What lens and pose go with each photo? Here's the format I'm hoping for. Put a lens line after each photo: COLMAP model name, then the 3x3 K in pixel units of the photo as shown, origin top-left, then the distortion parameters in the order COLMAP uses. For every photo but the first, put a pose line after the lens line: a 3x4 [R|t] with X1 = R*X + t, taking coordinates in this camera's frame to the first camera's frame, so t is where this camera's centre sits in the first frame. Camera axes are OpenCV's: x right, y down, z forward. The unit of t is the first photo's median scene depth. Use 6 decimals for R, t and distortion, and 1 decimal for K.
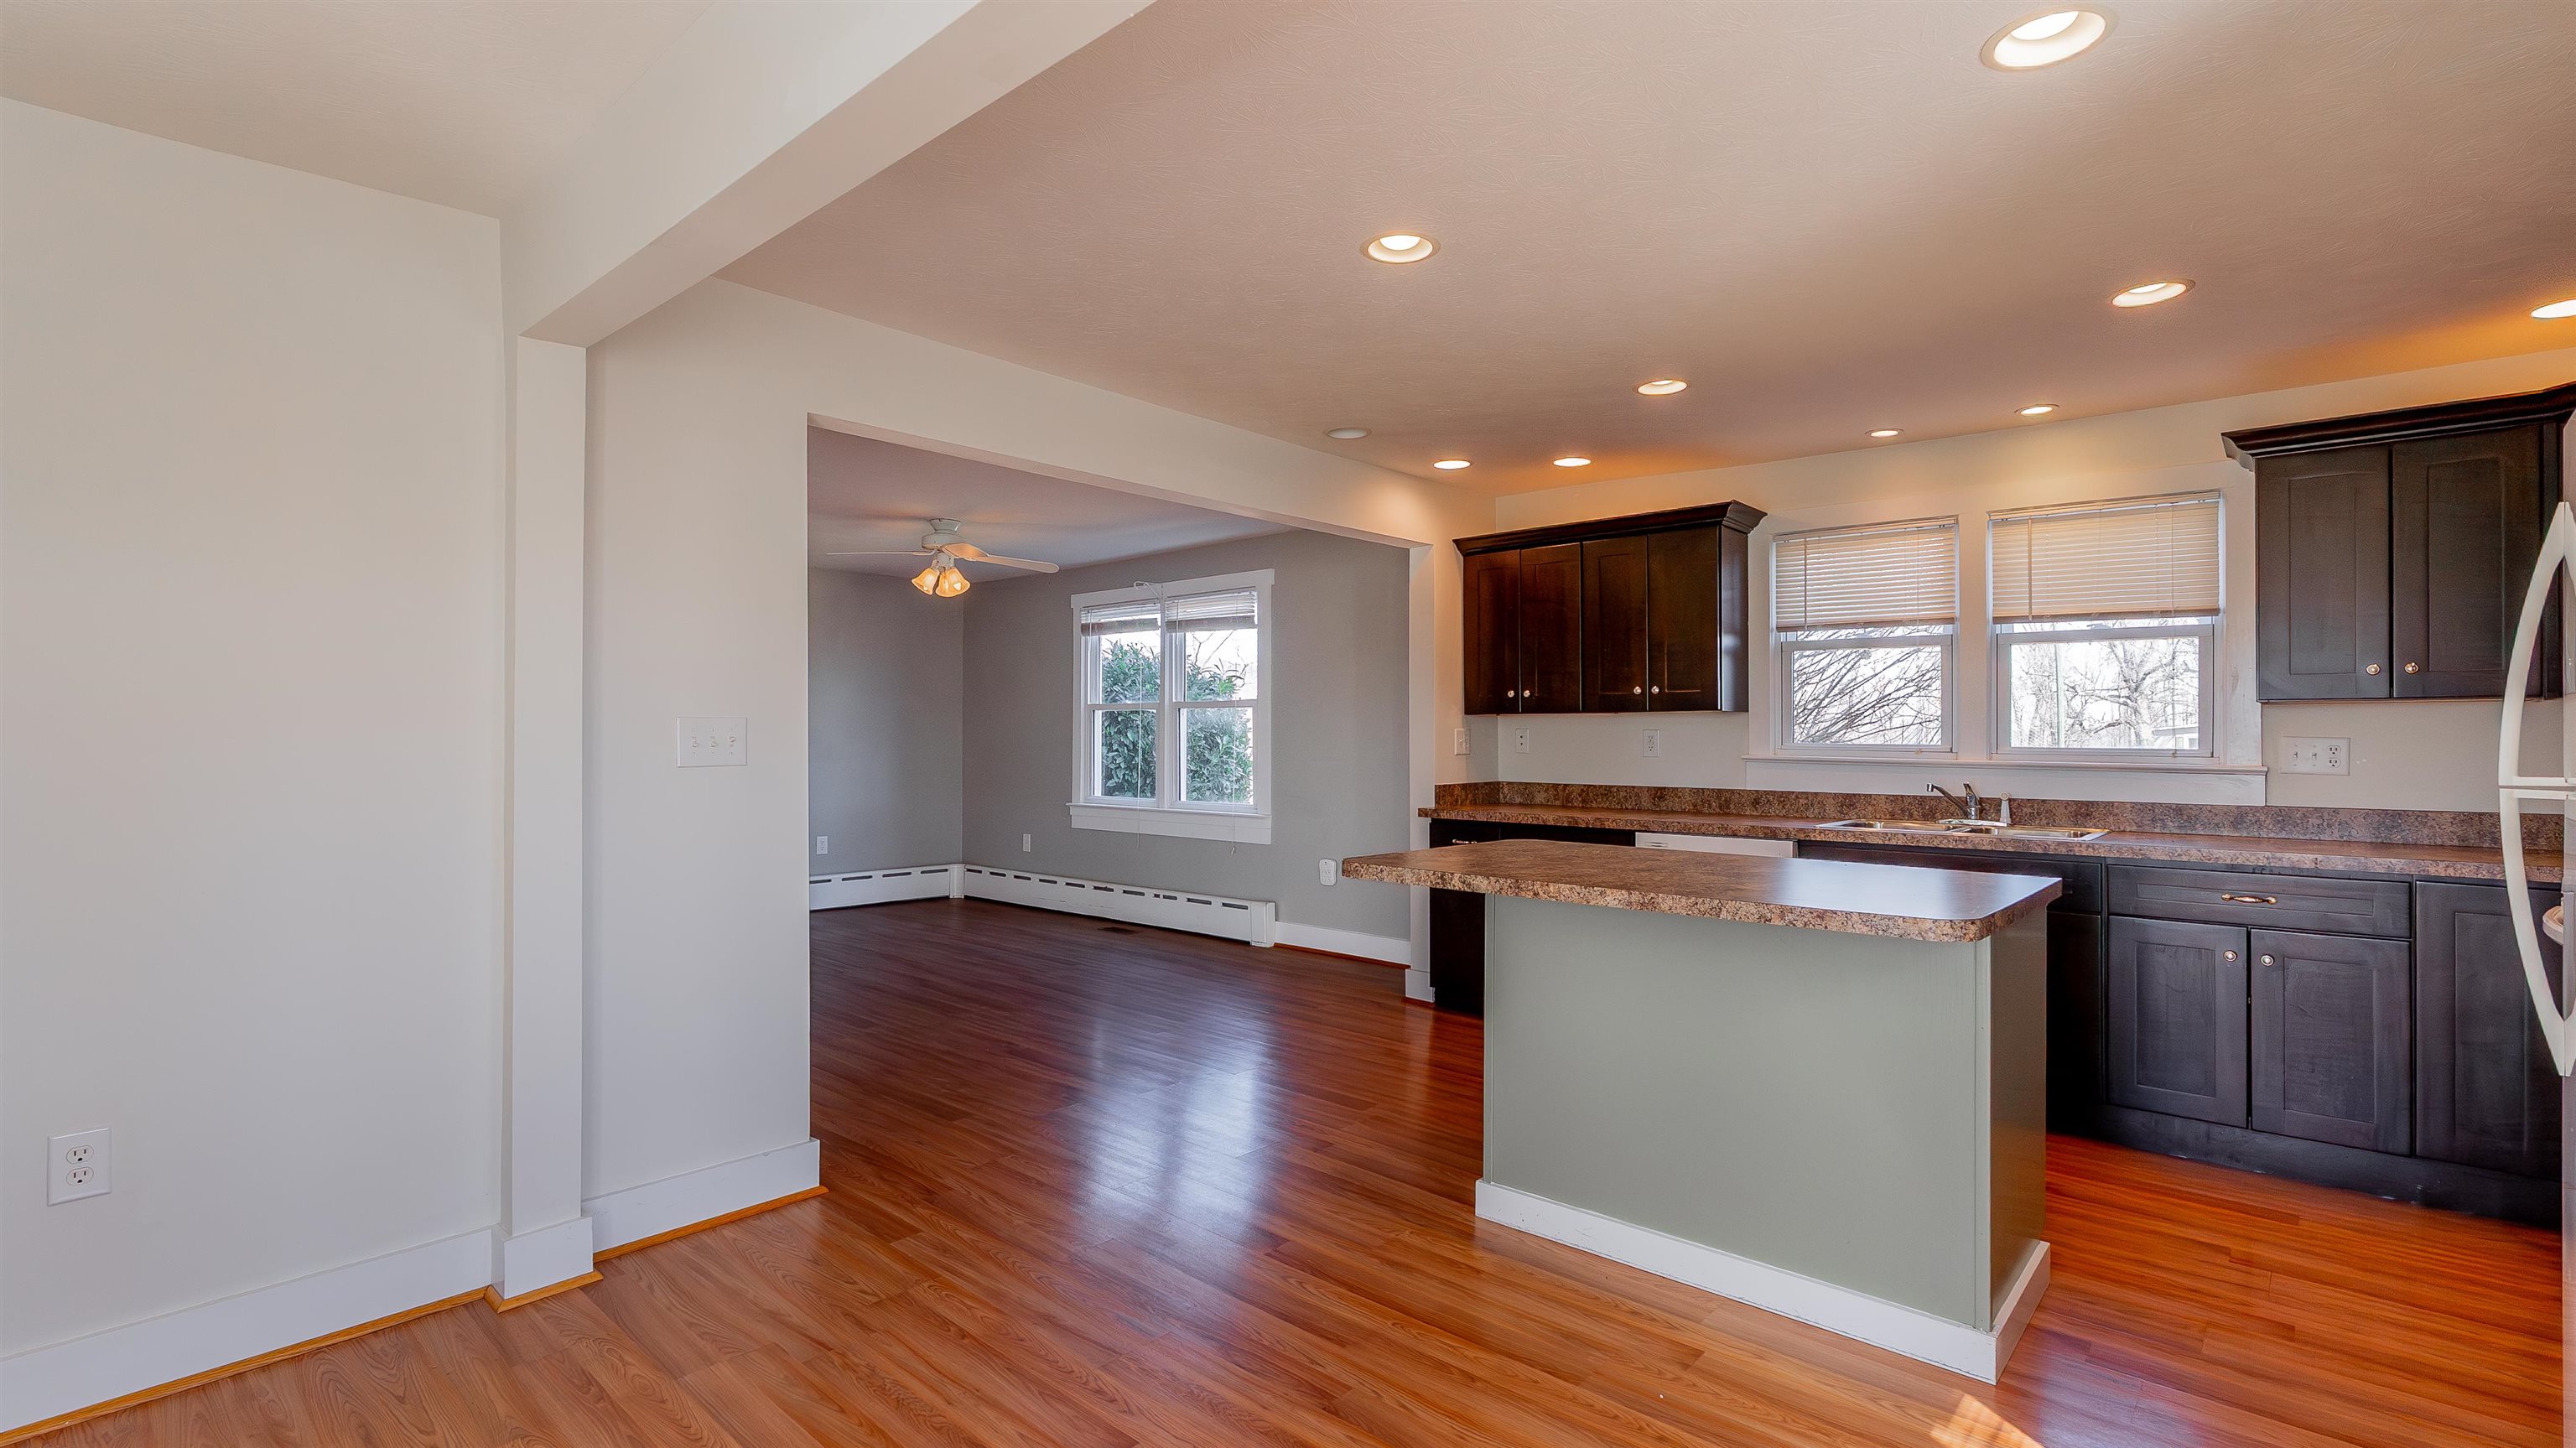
lens RADIAL K [[1178.9, 0, 1286.2], [0, 1178.9, 717.1], [0, 0, 1]] dist [-0.010399, 0.003699]
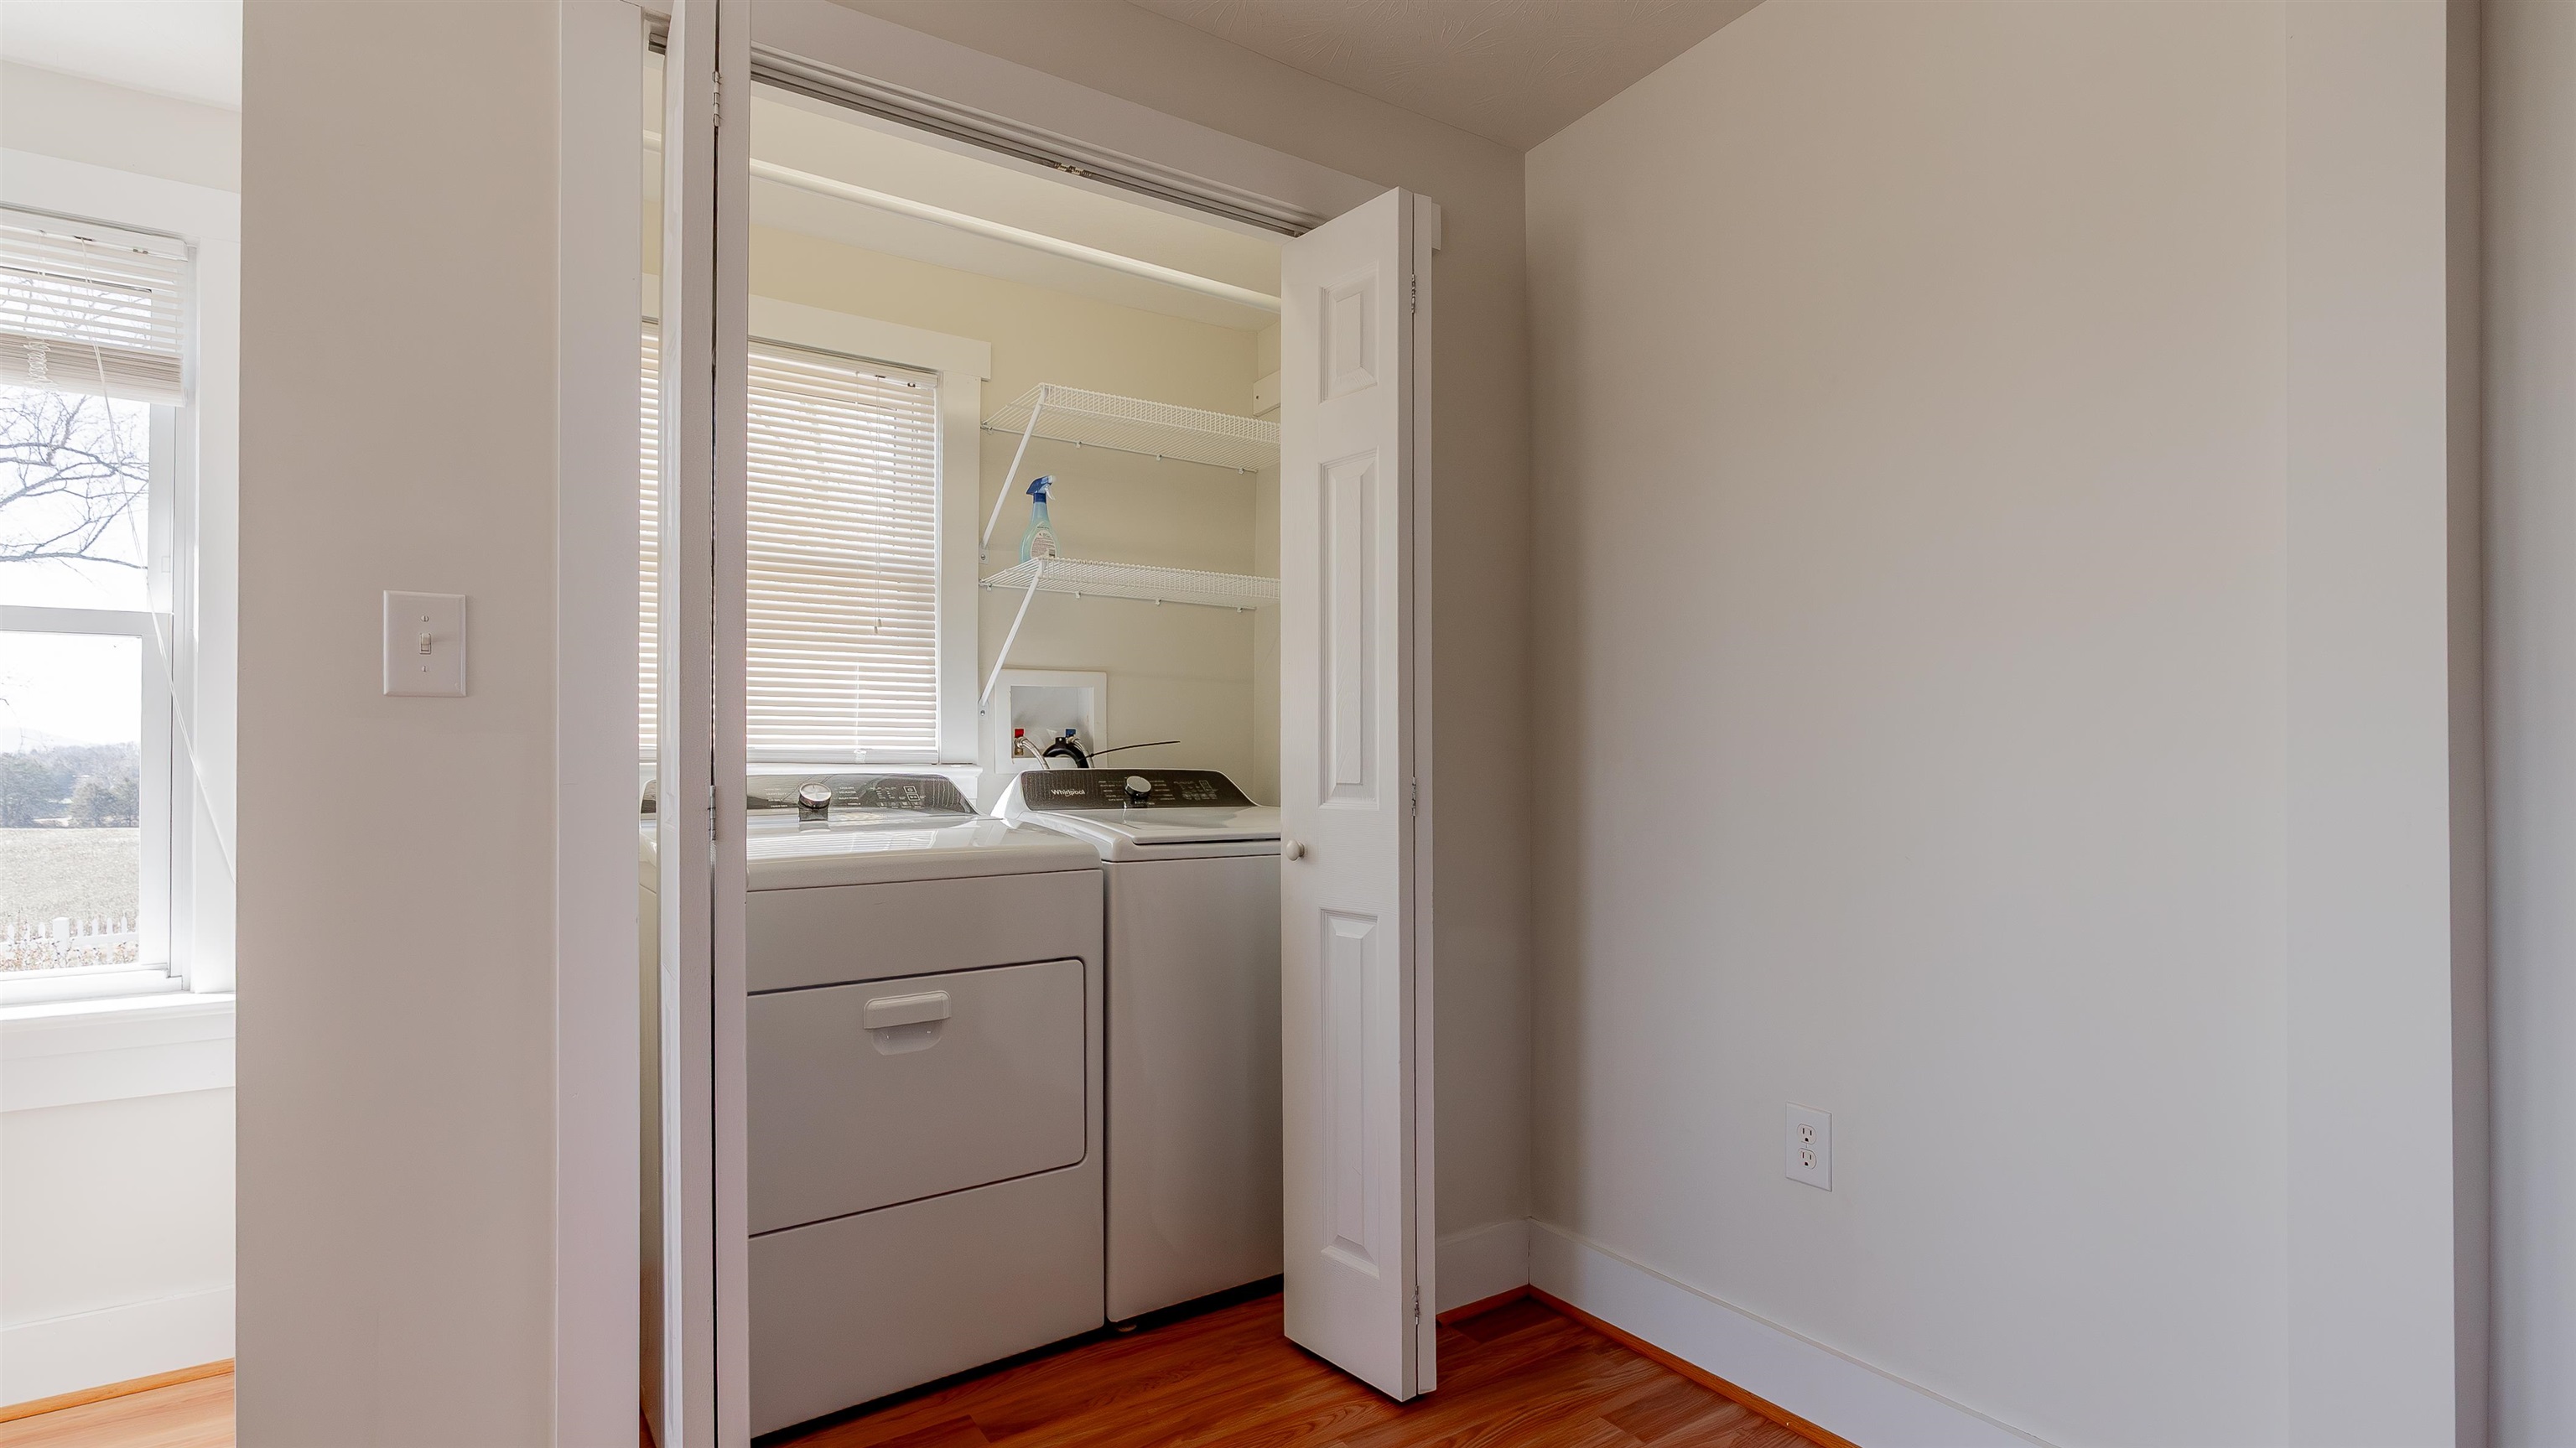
lens RADIAL K [[1178.9, 0, 1288.0], [0, 1178.9, 751.5], [0, 0, 1]] dist [-0.010399, 0.003699]
pose [[-0.235776, -0.009126, -0.971764, -0.025896], [0.014431, 0.999813, -0.012890, 0.036385], [0.971700, -0.017062, -0.235601, 0.343405]]
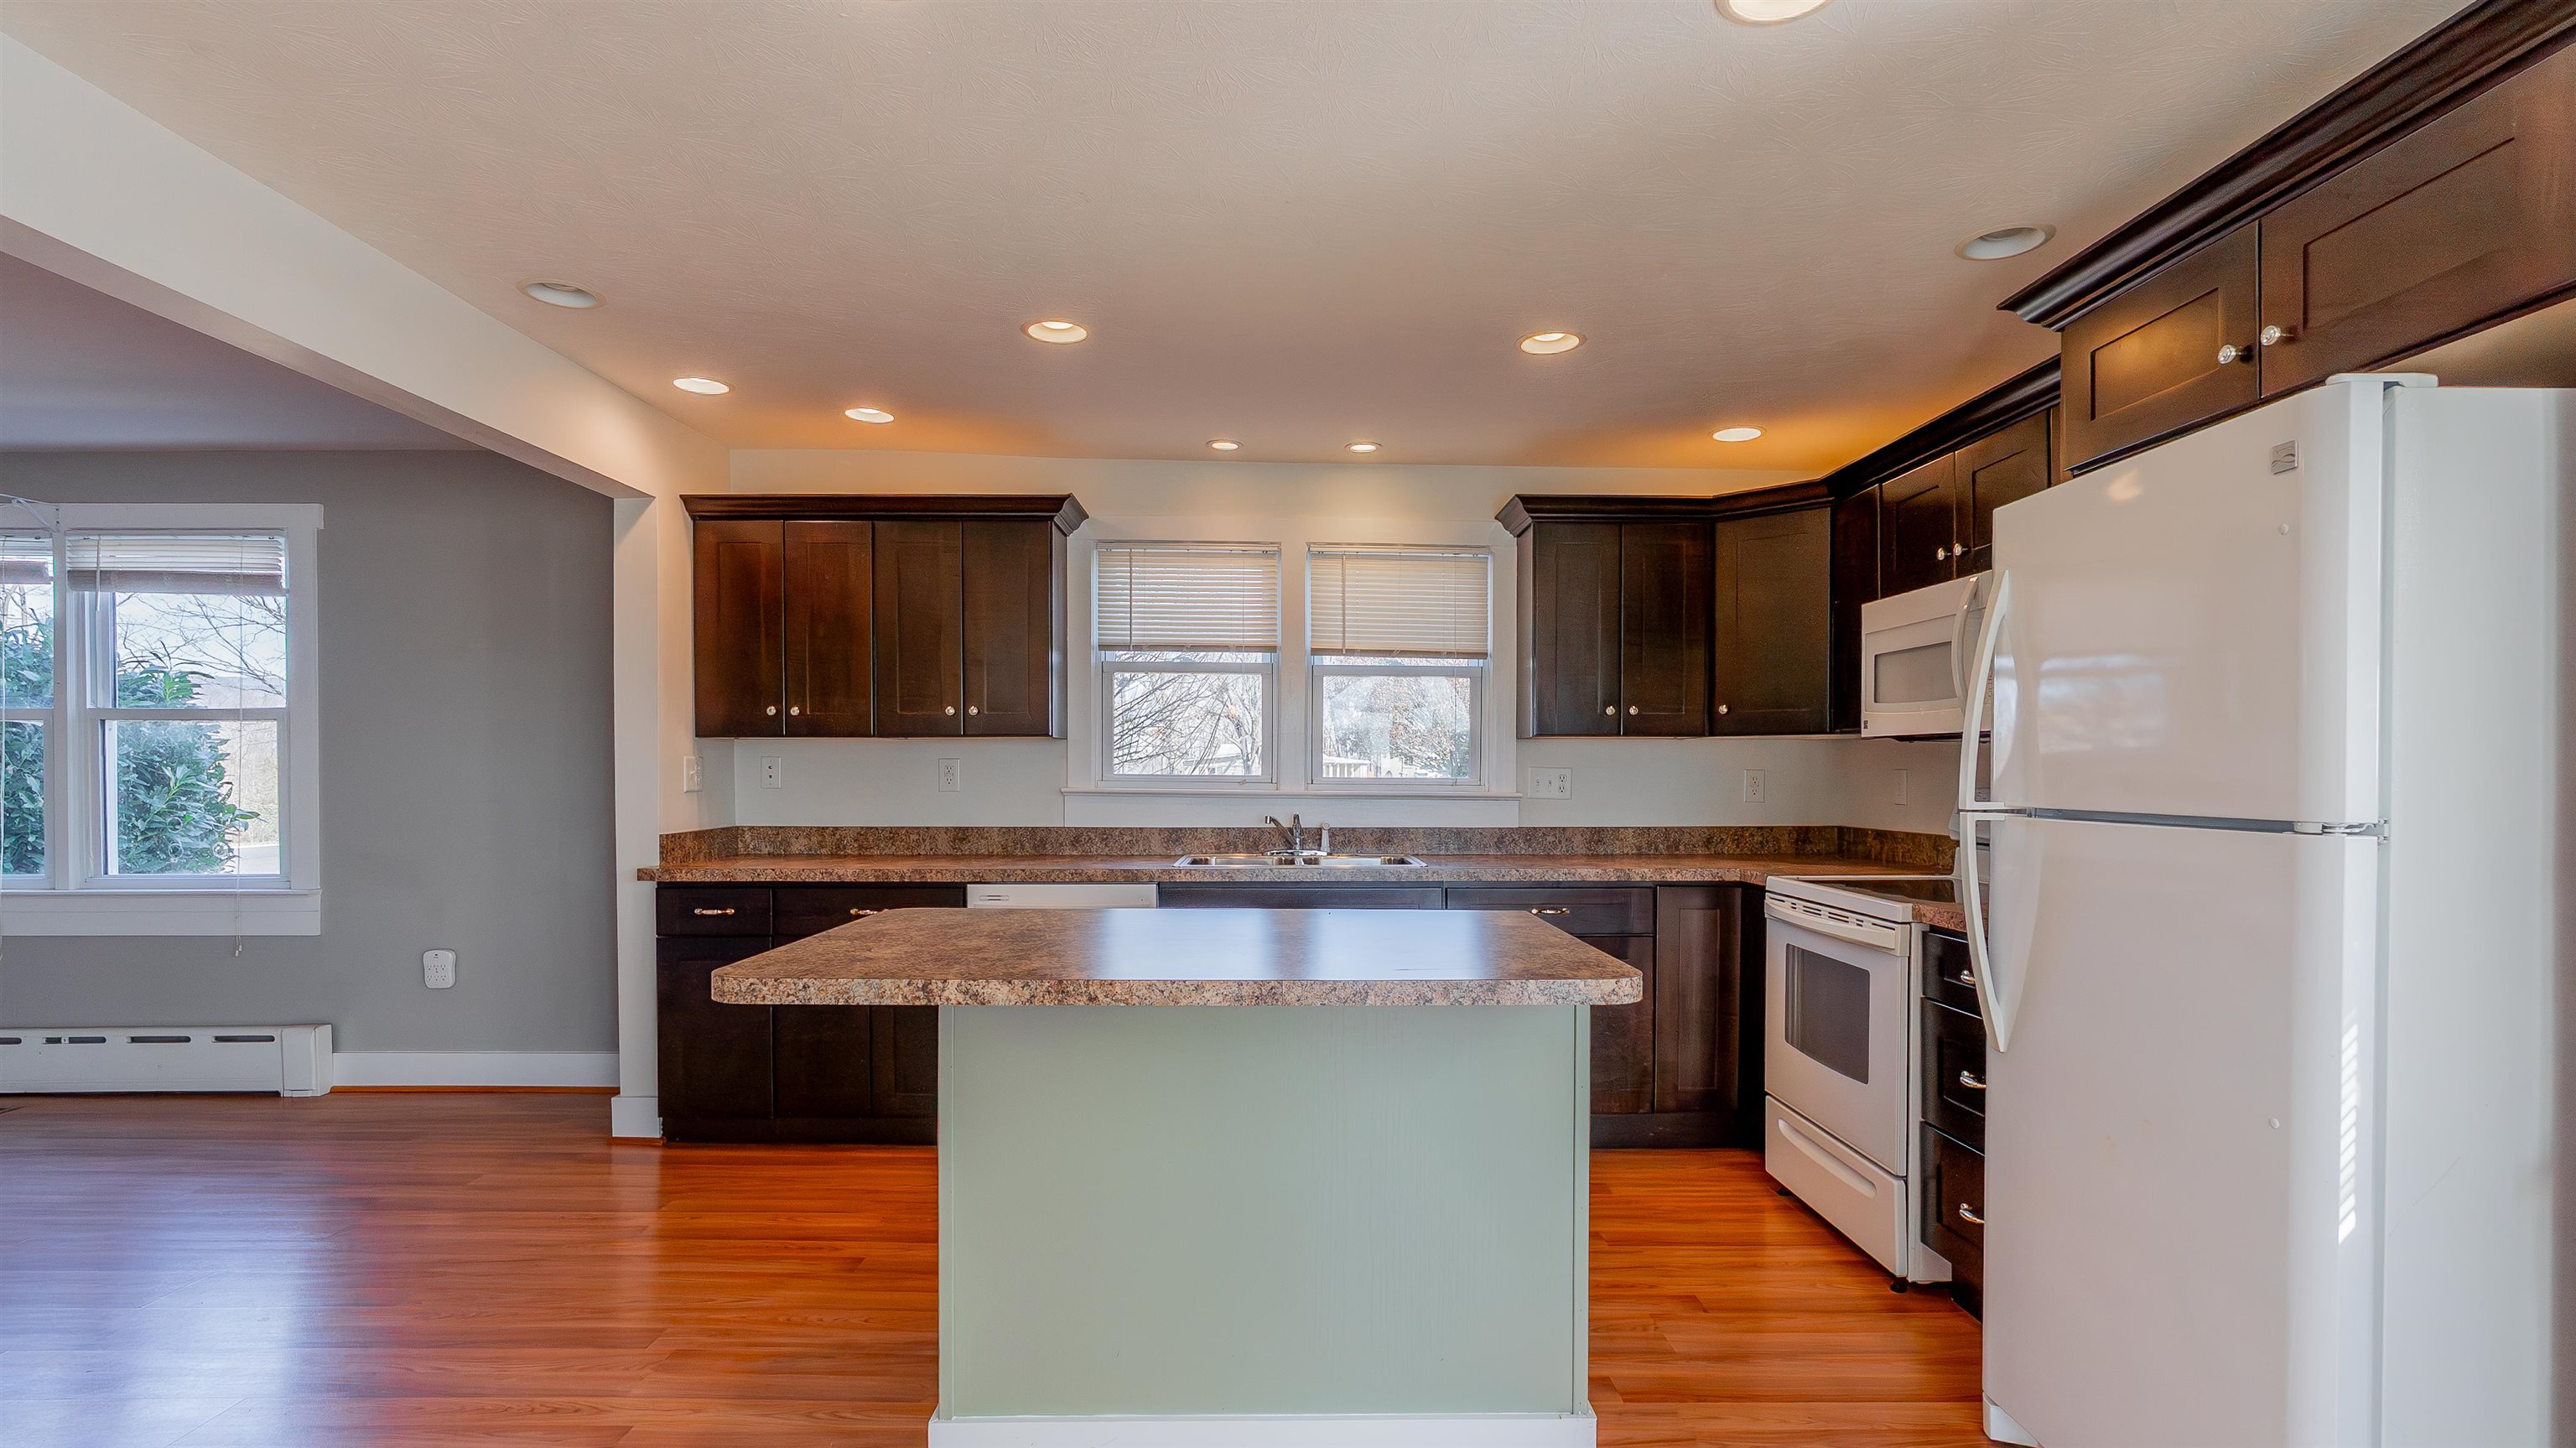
lens RADIAL K [[1178.9, 0, 1289.7], [0, 1178.9, 778.5], [0, 0, 1]] dist [-0.010399, 0.003699]
pose [[0.724238, -0.007513, 0.689509, -0.087881], [-0.011034, 0.999686, 0.022482, 0.003122], [-0.689462, -0.023891, 0.723928, 0.218727]]
